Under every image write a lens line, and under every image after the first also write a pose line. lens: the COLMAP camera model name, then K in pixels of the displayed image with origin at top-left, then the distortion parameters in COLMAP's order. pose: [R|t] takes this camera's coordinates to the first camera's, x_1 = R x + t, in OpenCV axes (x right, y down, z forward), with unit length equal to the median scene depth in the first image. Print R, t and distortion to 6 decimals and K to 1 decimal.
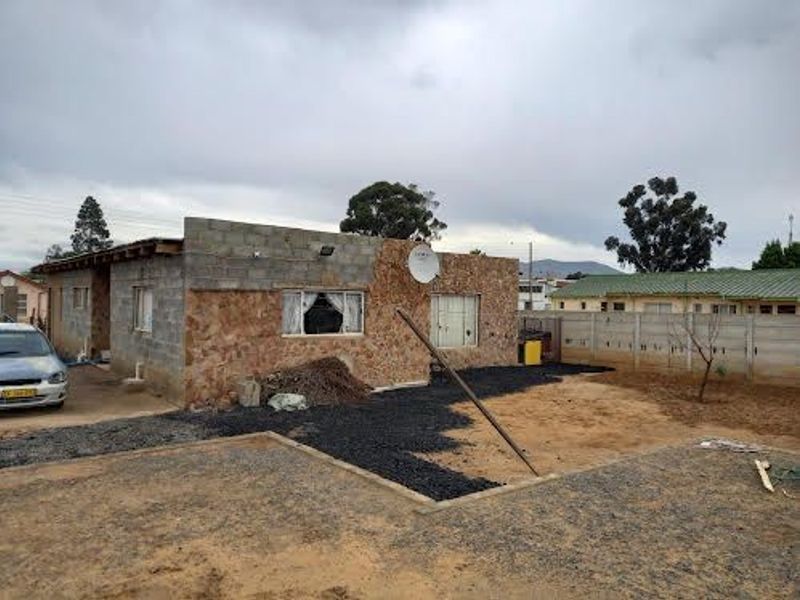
lens RADIAL K [[583.5, 0, 400.0], [0, 583.5, 300.0], [0, 0, 1]] dist [0.092288, -0.078407]
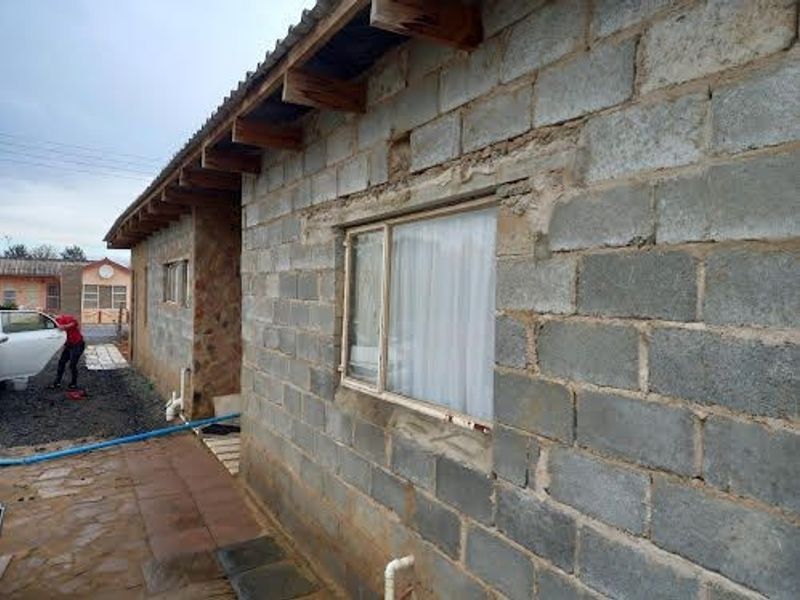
lens RADIAL K [[583.5, 0, 400.0], [0, 583.5, 300.0], [0, 0, 1]] dist [0.092288, -0.078407]
pose [[0.989844, 0.007417, -0.141966, -0.299033], [-0.006487, 0.999954, 0.007006, 0.007178], [0.142012, -0.006014, 0.989847, 0.575778]]
